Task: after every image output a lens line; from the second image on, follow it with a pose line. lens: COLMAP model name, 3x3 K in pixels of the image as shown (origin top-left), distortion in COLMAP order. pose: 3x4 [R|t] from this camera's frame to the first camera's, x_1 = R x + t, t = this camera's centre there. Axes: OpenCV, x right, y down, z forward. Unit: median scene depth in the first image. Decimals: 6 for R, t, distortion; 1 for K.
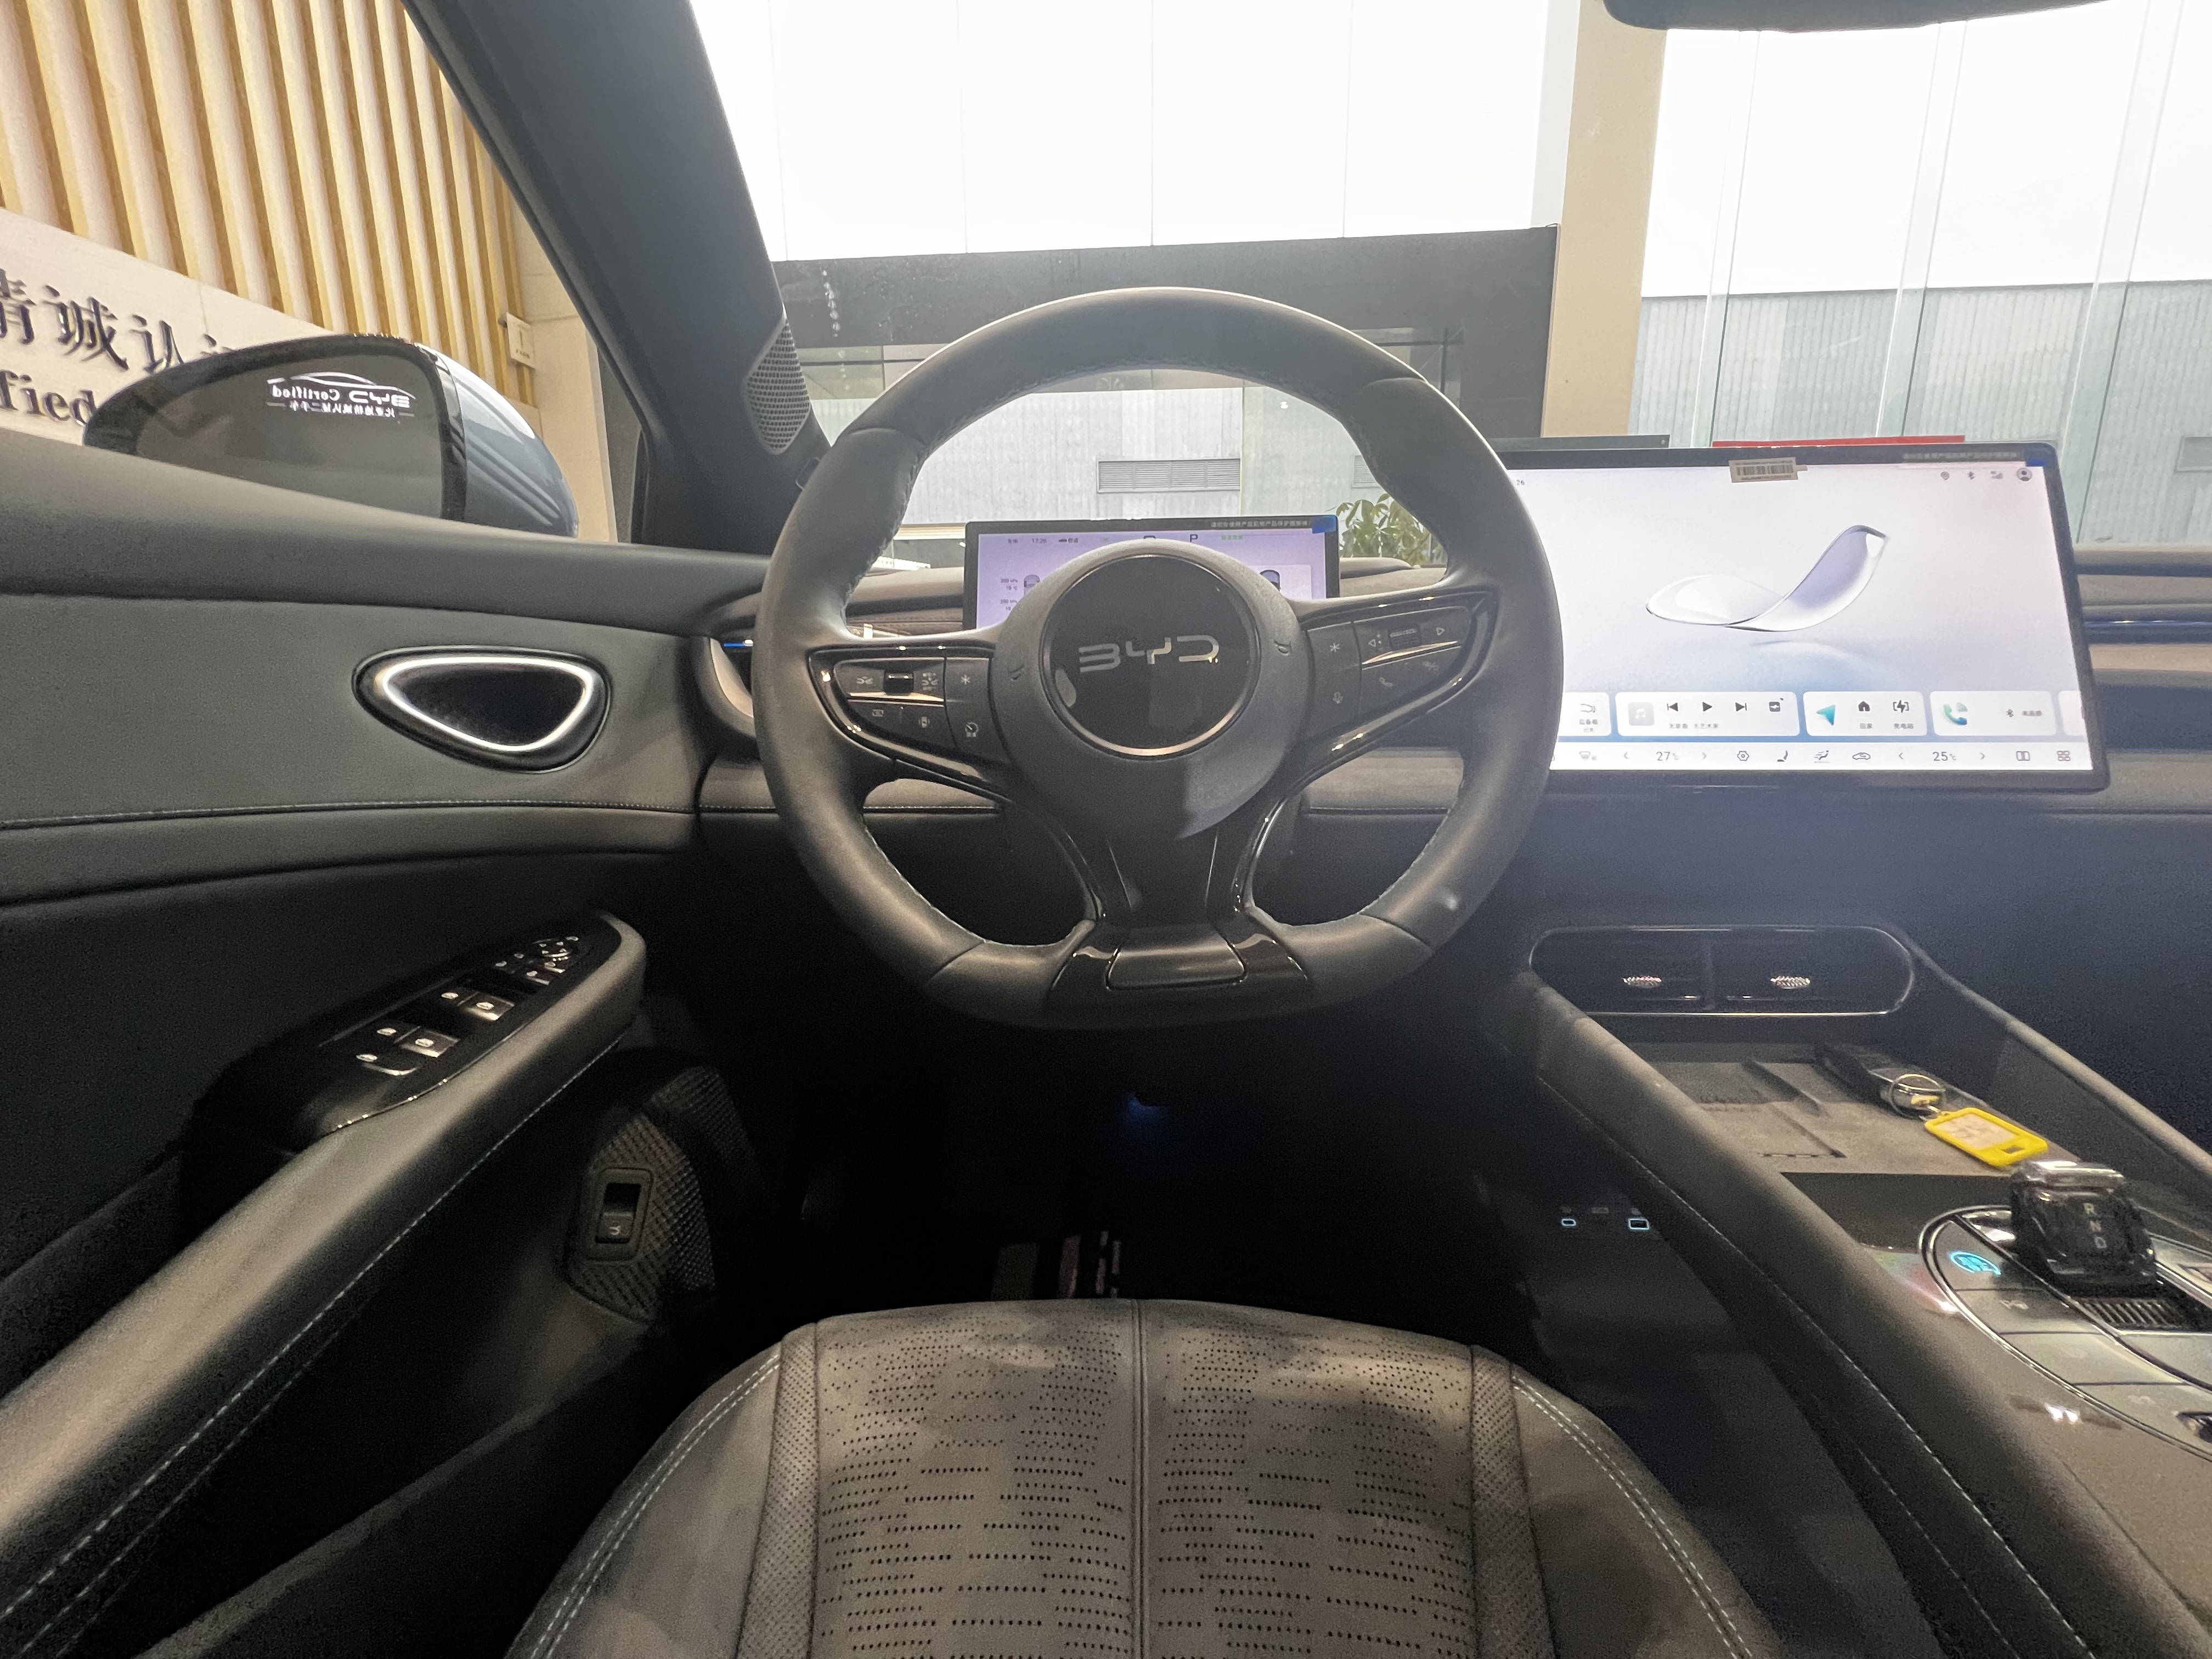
lens RADIAL K [[891.2, 0, 1104.4], [0, 891.2, 820.4], [0, 0, 1]] dist [-0.002703, 0.000067]
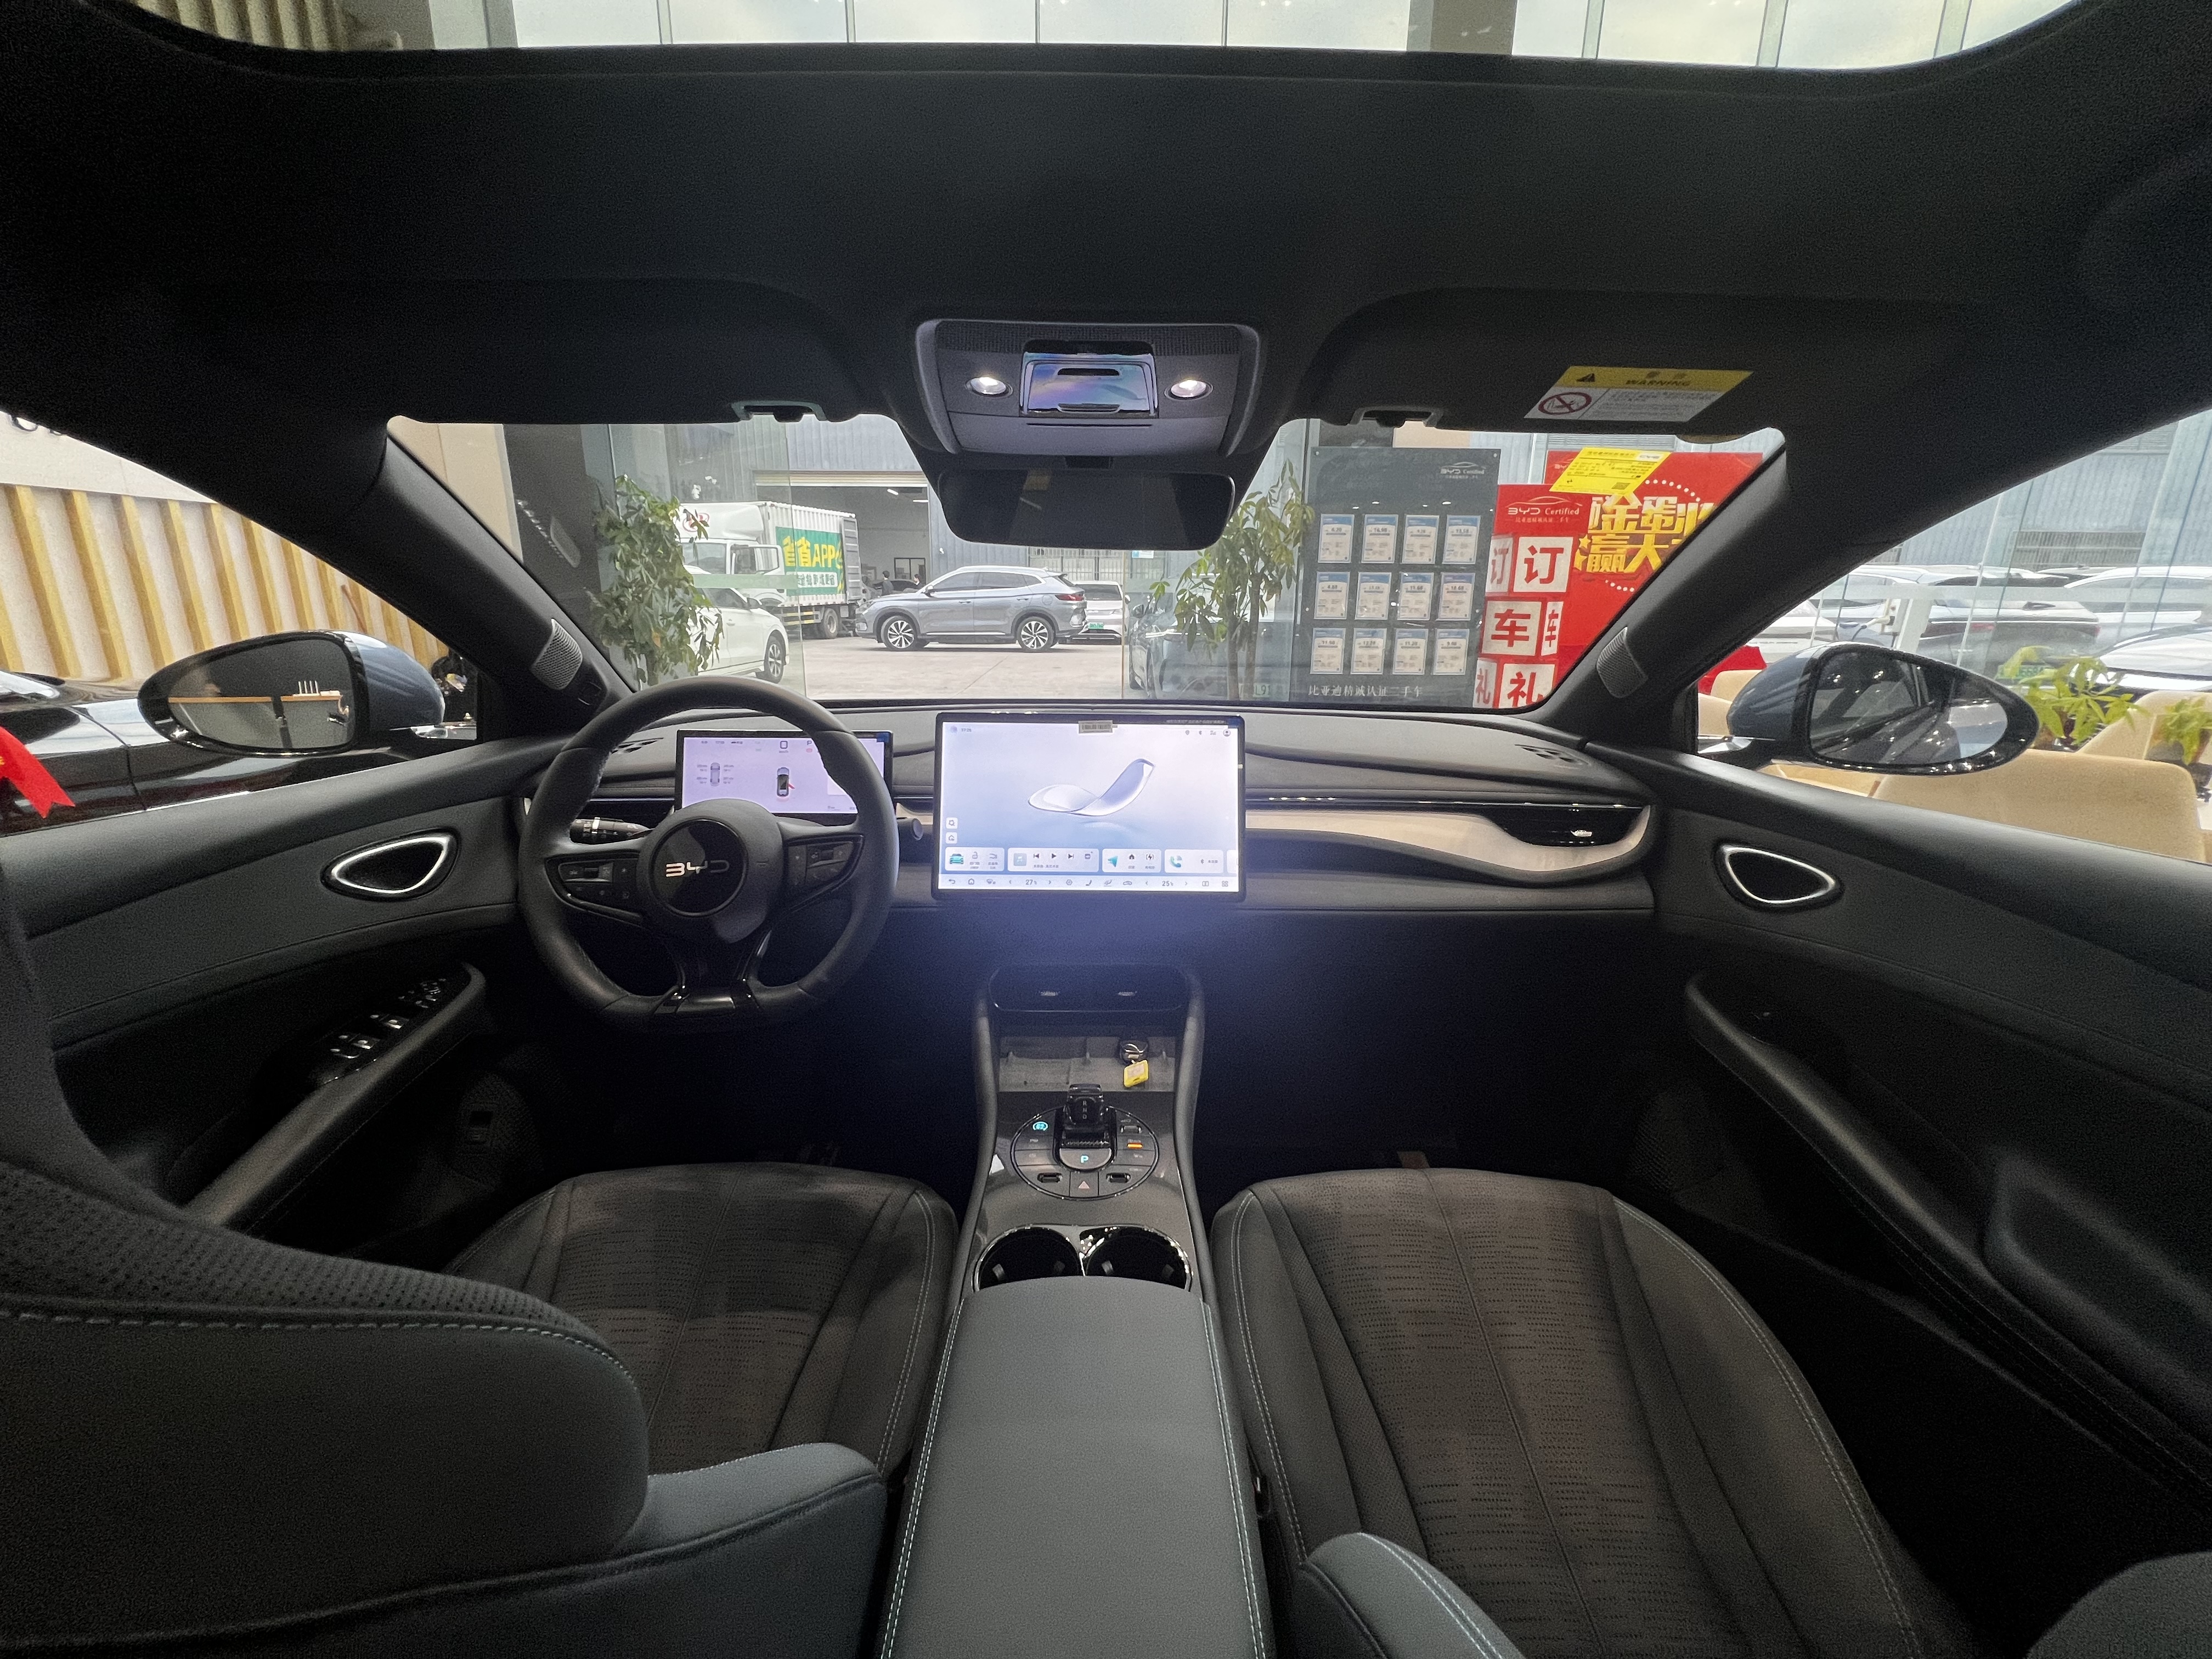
lens RADIAL K [[891.2, 0, 1104.0], [0, 891.2, 822.1], [0, 0, 1]] dist [-0.002703, 0.000067]
pose [[0.997808, 0.001039, 0.066163, 0.545546], [-0.004998, 0.998204, 0.059701, -0.262477], [-0.065983, -0.059901, 0.996021, -0.762738]]
